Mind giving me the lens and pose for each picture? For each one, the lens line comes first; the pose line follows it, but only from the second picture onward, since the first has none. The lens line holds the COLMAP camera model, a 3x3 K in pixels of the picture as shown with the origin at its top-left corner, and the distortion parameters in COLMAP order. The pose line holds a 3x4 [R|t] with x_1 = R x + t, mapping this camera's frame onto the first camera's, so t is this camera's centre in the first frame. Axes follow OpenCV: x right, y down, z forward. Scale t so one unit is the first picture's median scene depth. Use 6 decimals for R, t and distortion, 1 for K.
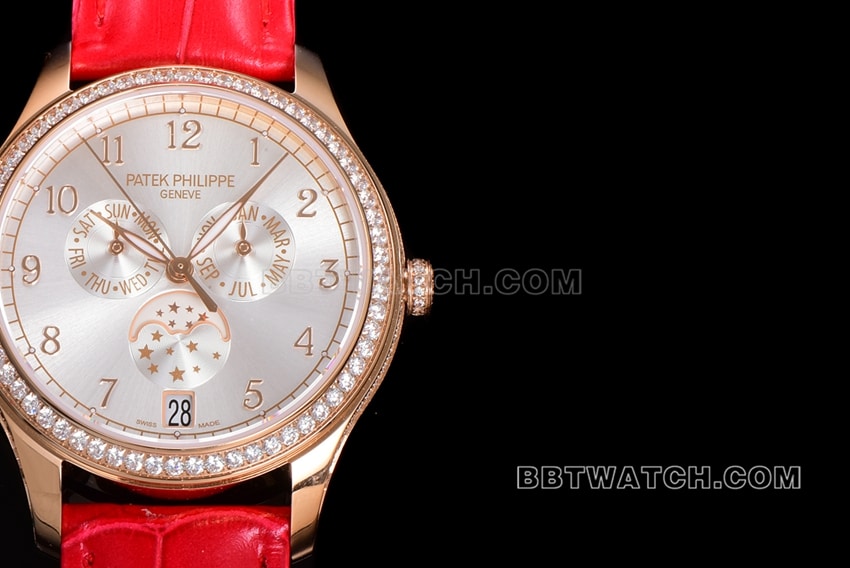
lens RADIAL K [[3815.9, 0, 426.4], [0, 3815.9, 284.8], [0, 0, 1]] dist [0.094953, 0.000000]
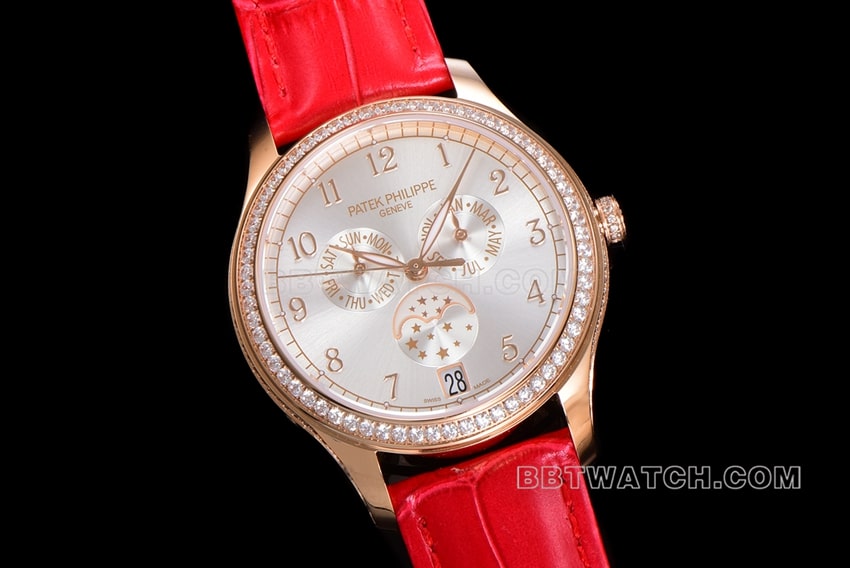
lens RADIAL K [[3815.9, 0, 424.6], [0, 3815.9, 282.4], [0, 0, 1]] dist [0.094953, 0.000000]
pose [[0.944441, -0.323963, -0.055497, 0.002808], [0.324960, 0.945677, 0.009761, -0.010839], [0.049320, -0.027253, 0.998411, -0.191675]]
